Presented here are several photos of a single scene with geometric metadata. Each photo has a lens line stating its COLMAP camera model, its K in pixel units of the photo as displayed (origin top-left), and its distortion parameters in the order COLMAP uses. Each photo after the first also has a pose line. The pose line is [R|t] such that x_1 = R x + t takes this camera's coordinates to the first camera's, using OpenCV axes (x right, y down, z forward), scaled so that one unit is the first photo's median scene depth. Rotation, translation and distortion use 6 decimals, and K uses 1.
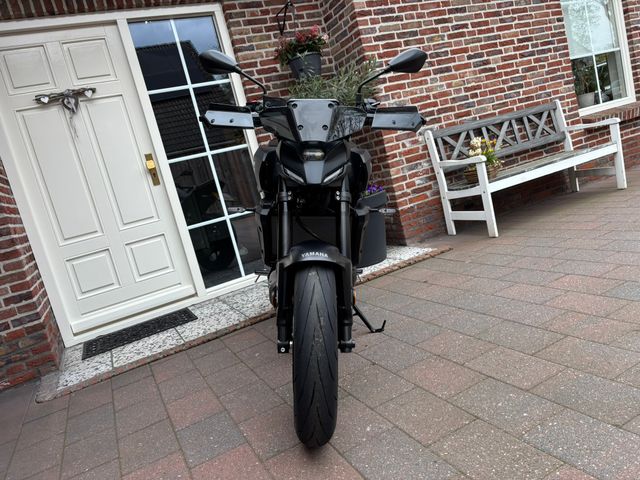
lens RADIAL K [[491.3, 0, 326.7], [0, 491.3, 233.6], [0, 0, 1]] dist [0.031573, -0.053771]
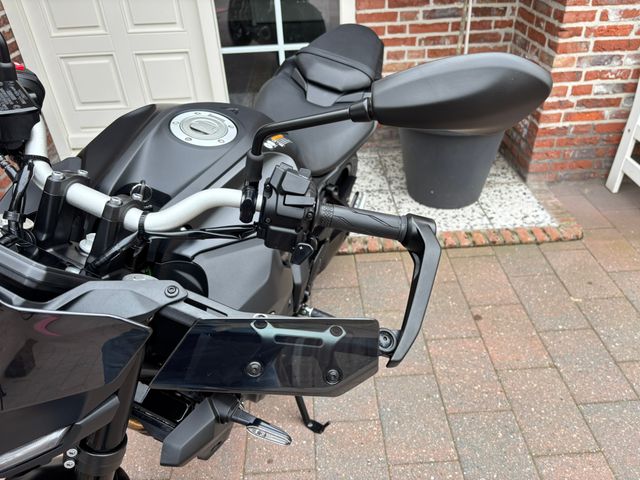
lens RADIAL K [[491.3, 0, 326.5], [0, 491.3, 236.0], [0, 0, 1]] dist [0.031573, -0.053771]
pose [[0.897621, 0.393796, -0.197995, 0.087544], [-0.240209, 0.813686, 0.529353, -0.197426], [0.369562, -0.427598, 0.824975, 0.360653]]
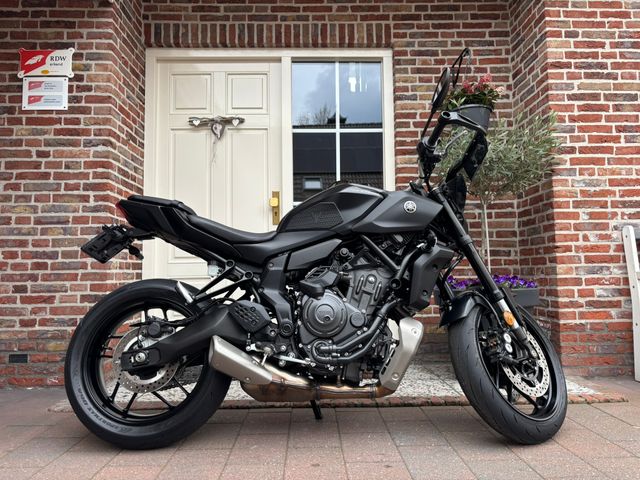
lens RADIAL K [[491.3, 0, 312.2], [0, 491.3, 234.3], [0, 0, 1]] dist [0.031573, -0.053771]
pose [[0.879947, 0.194173, -0.433579, 0.117371], [-0.264625, 0.958296, -0.107895, 0.001243], [0.394547, 0.209678, 0.894633, 0.188731]]
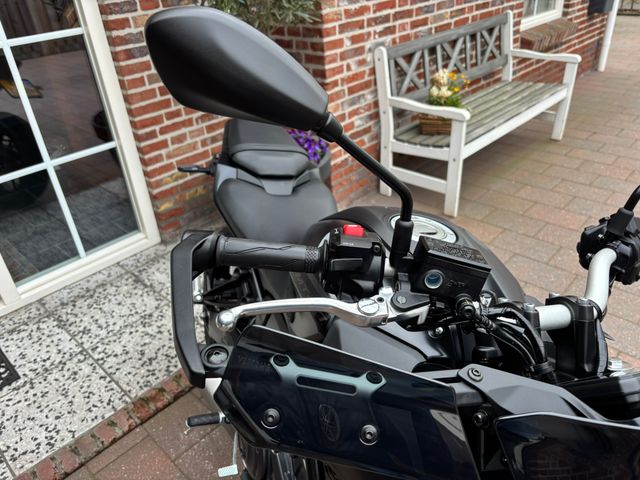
lens RADIAL K [[491.3, 0, 330.3], [0, 491.3, 231.8], [0, 0, 1]] dist [0.031573, -0.053771]
pose [[0.920672, -0.013576, 0.390100, -0.129560], [-0.114683, 0.945878, 0.303581, -0.170919], [-0.373109, -0.324237, 0.869287, 0.365362]]
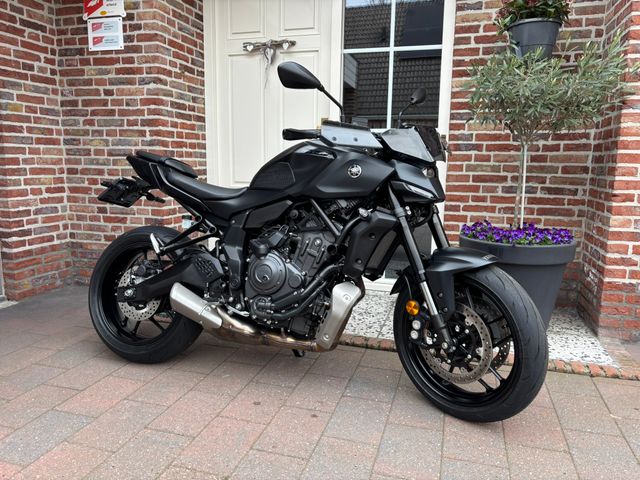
lens RADIAL K [[491.3, 0, 315.7], [0, 491.3, 233.8], [0, 0, 1]] dist [0.031573, -0.053771]
pose [[0.704232, 0.344526, -0.620773, 0.263084], [-0.282893, 0.938126, 0.199729, -0.128798], [0.651175, 0.034956, 0.758122, 0.271854]]
